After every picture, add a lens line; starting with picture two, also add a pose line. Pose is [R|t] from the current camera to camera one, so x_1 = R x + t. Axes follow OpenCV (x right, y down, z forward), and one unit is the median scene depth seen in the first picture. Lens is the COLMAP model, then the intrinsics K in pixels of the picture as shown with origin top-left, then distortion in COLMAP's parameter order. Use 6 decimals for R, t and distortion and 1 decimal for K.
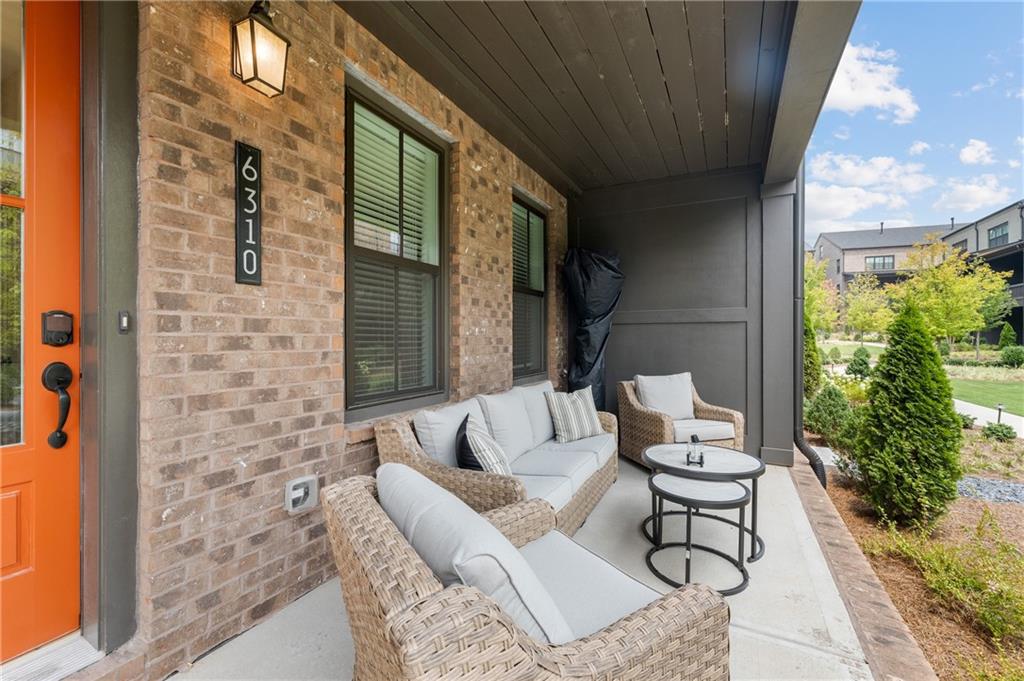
lens RADIAL K [[423.7, 0, 510.1], [0, 423.7, 336.7], [0, 0, 1]] dist [0.000166, 0.000457]
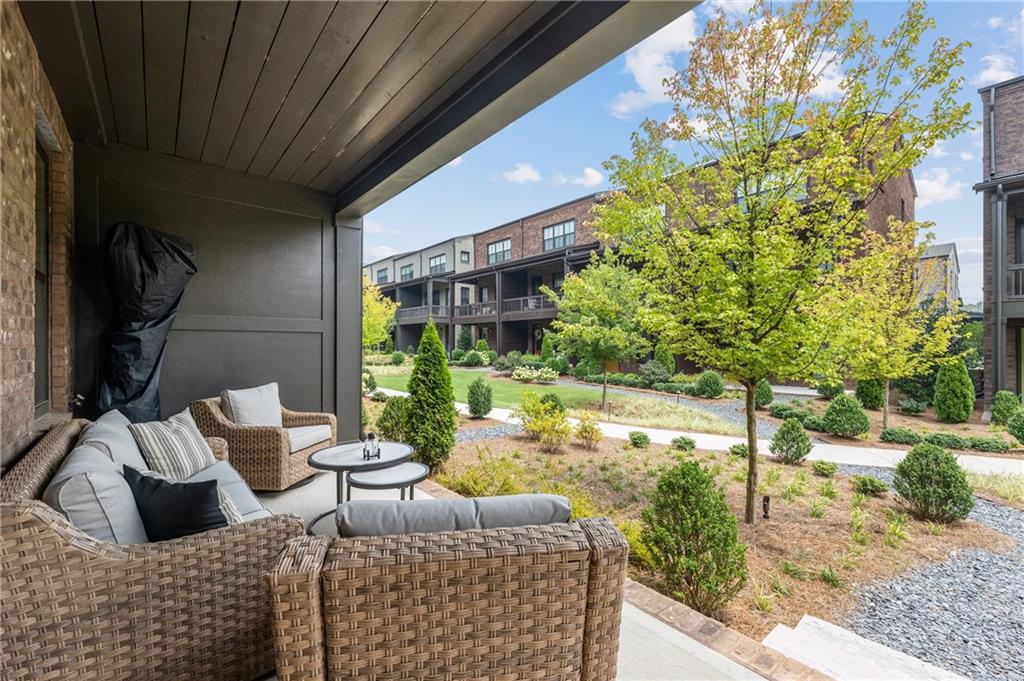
lens RADIAL K [[423.7, 0, 516.6], [0, 423.7, 345.6], [0, 0, 1]] dist [0.000166, 0.000457]
pose [[0.376474, 0.001378, 0.926426, -0.277390], [-0.003938, 0.999992, 0.000113, -0.003567], [-0.926419, -0.003691, 0.376476, 0.116126]]
